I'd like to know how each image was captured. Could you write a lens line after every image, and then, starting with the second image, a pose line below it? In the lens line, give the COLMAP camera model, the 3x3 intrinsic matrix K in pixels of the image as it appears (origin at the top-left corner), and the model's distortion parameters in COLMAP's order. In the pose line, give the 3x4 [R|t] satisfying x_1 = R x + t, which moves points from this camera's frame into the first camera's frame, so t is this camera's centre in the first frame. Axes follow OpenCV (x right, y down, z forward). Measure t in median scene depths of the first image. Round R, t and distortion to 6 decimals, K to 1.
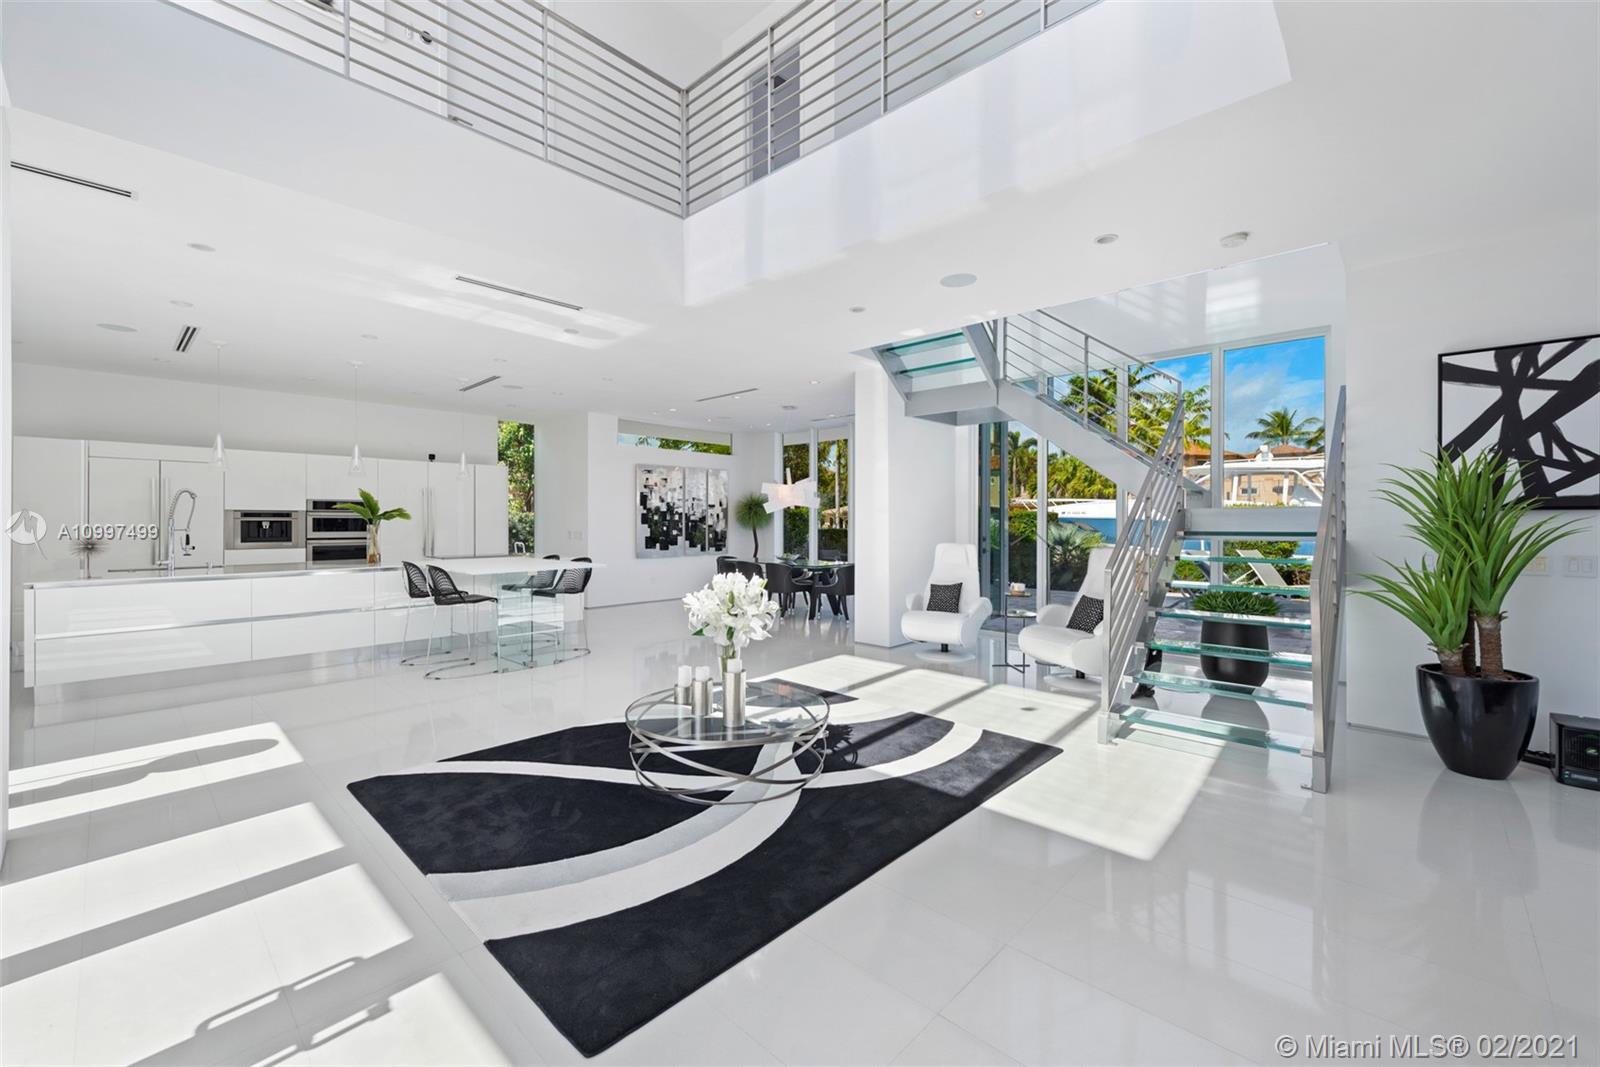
lens RADIAL K [[648.1, 0, 791.6], [0, 648.1, 523.6], [0, 0, 1]] dist [0.004132, -0.001607]
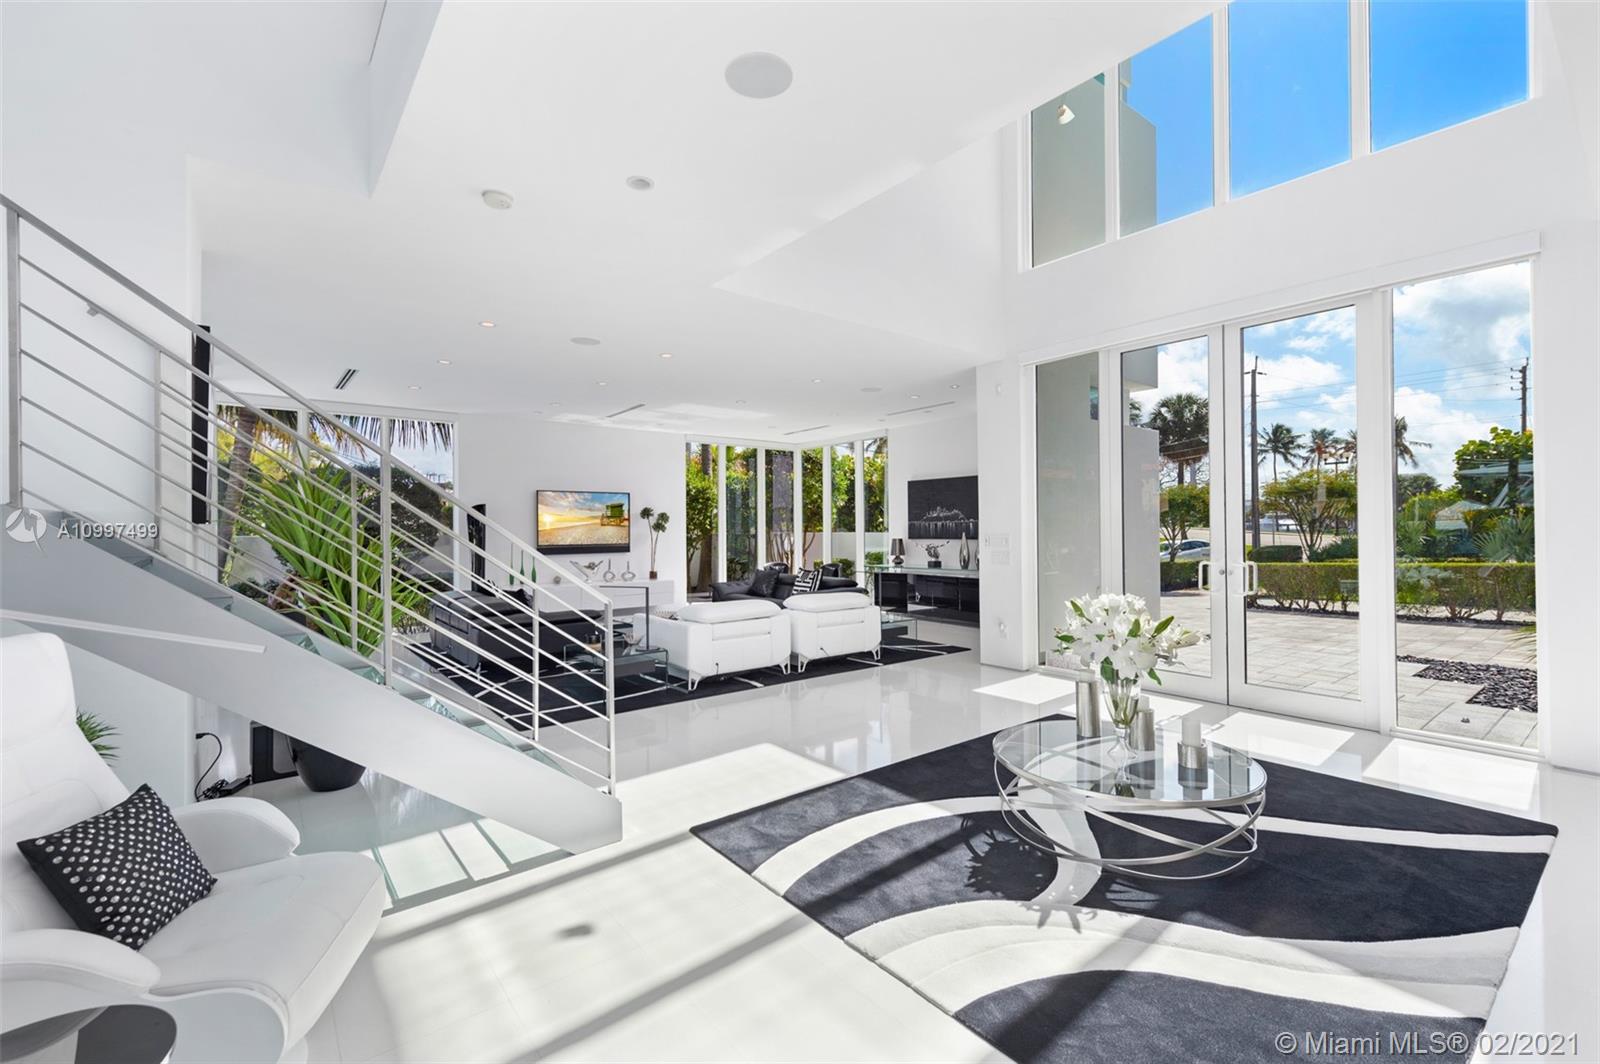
lens RADIAL K [[683.0, 0, 796.4], [0, 683.0, 528.1], [0, 0, 1]] dist [-0.002392, 0.000044]
pose [[-0.987319, 0.004414, 0.158689, 0.152578], [0.004586, 0.999989, 0.000716, -0.006044], [-0.158684, 0.001434, -0.987328, 1.707210]]
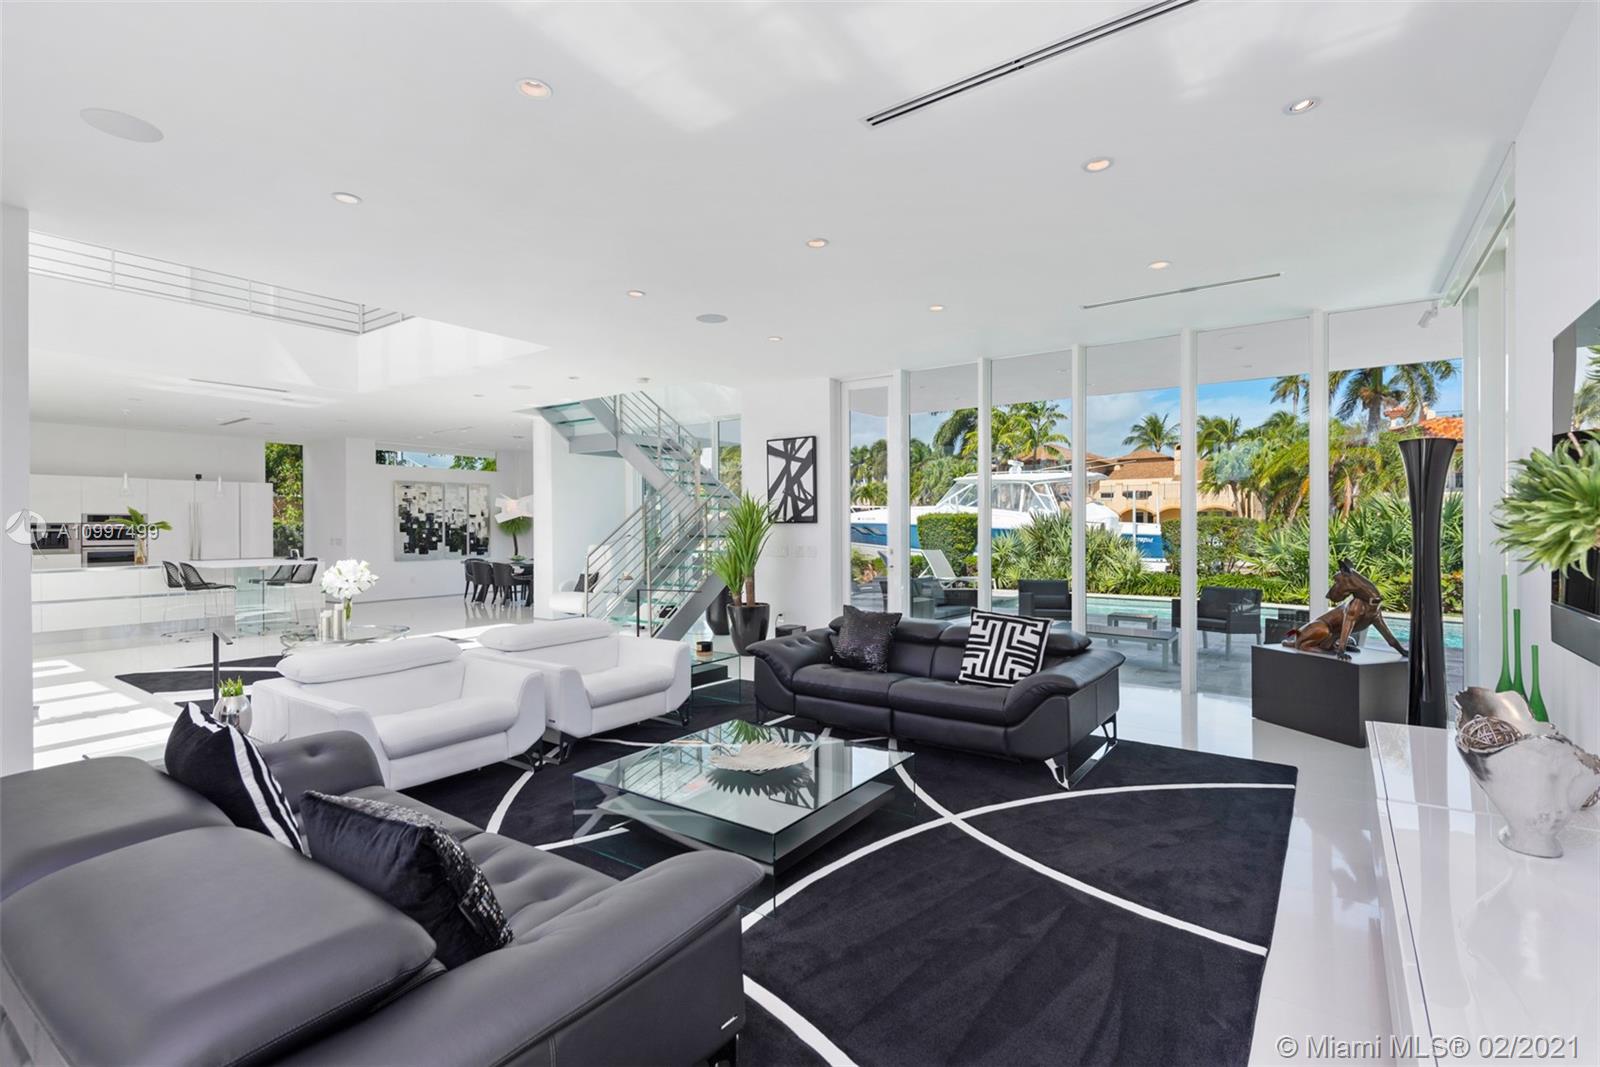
lens RADIAL K [[745.4, 0, 807.0], [0, 745.4, 524.2], [0, 0, 1]] dist [0.004457, -0.002201]
pose [[0.990688, -0.004594, 0.136075, 0.818330], [0.005408, 0.999970, -0.005610, -0.005463], [-0.136045, 0.006293, 0.990683, -1.142895]]
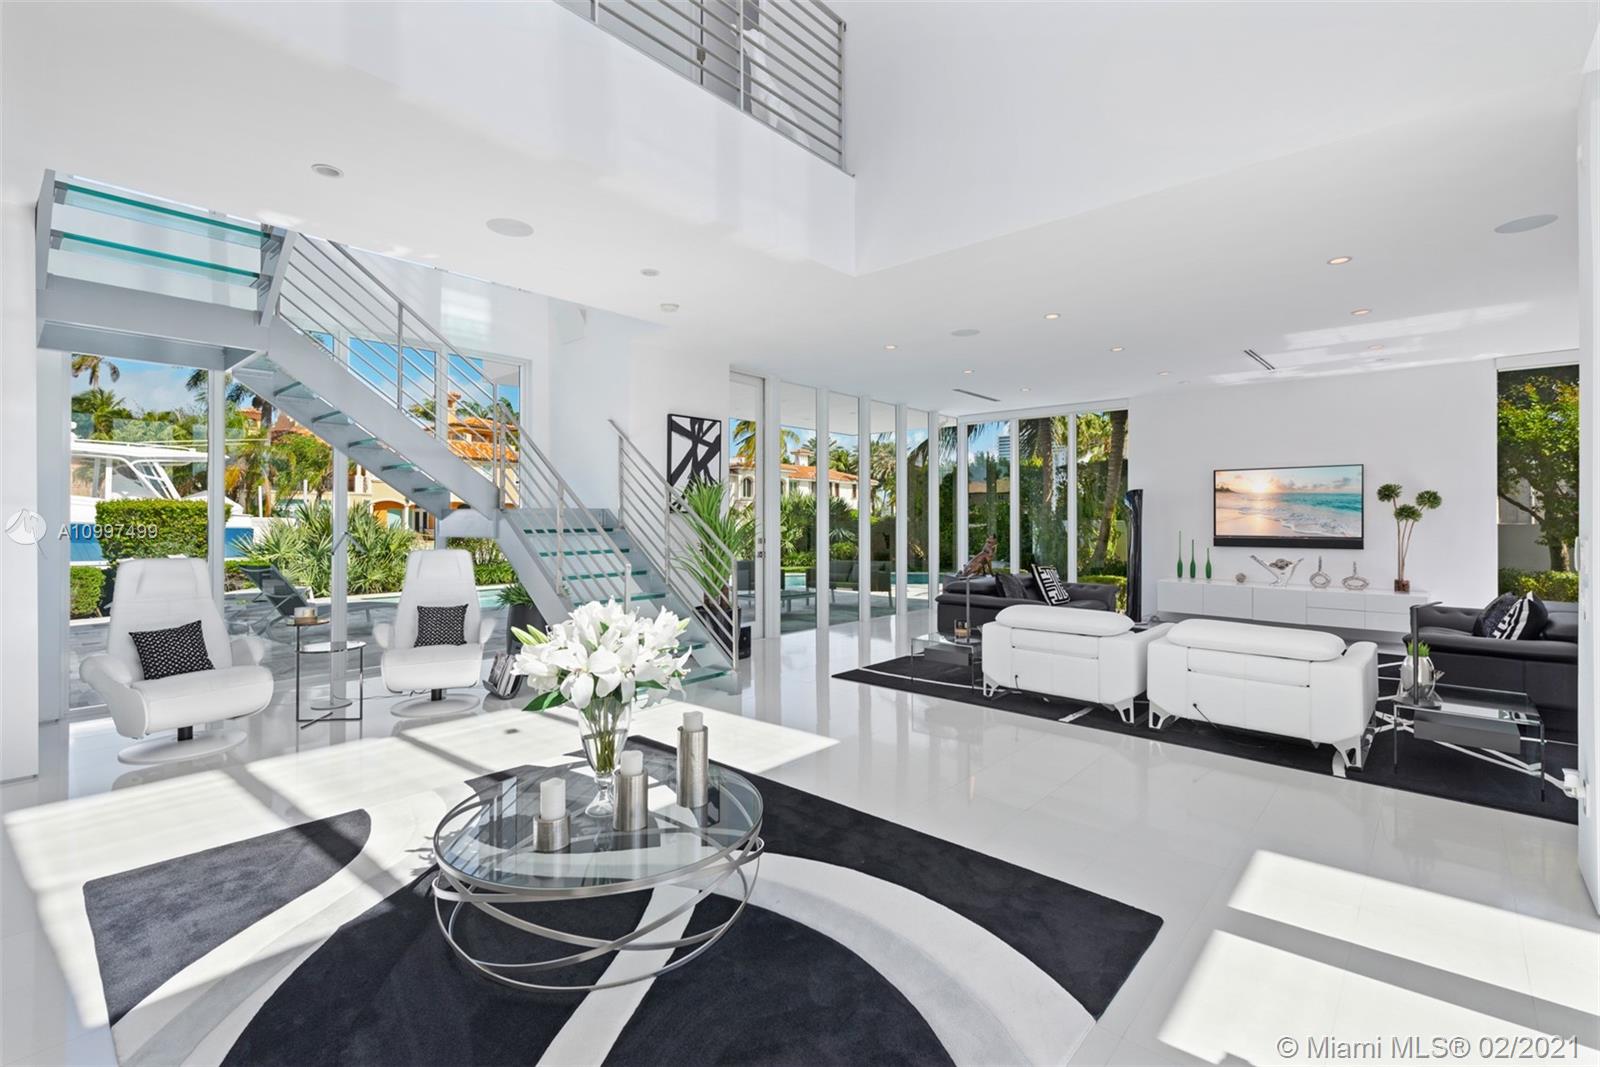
lens RADIAL K [[710.2, 0, 806.4], [0, 710.2, 519.1], [0, 0, 1]] dist [0.011870, 0.000091]
pose [[-0.027761, -0.000612, 0.999614, -0.722751], [0.005442, 0.999985, 0.000764, -0.006677], [-0.999600, 0.005461, -0.027757, 0.723678]]
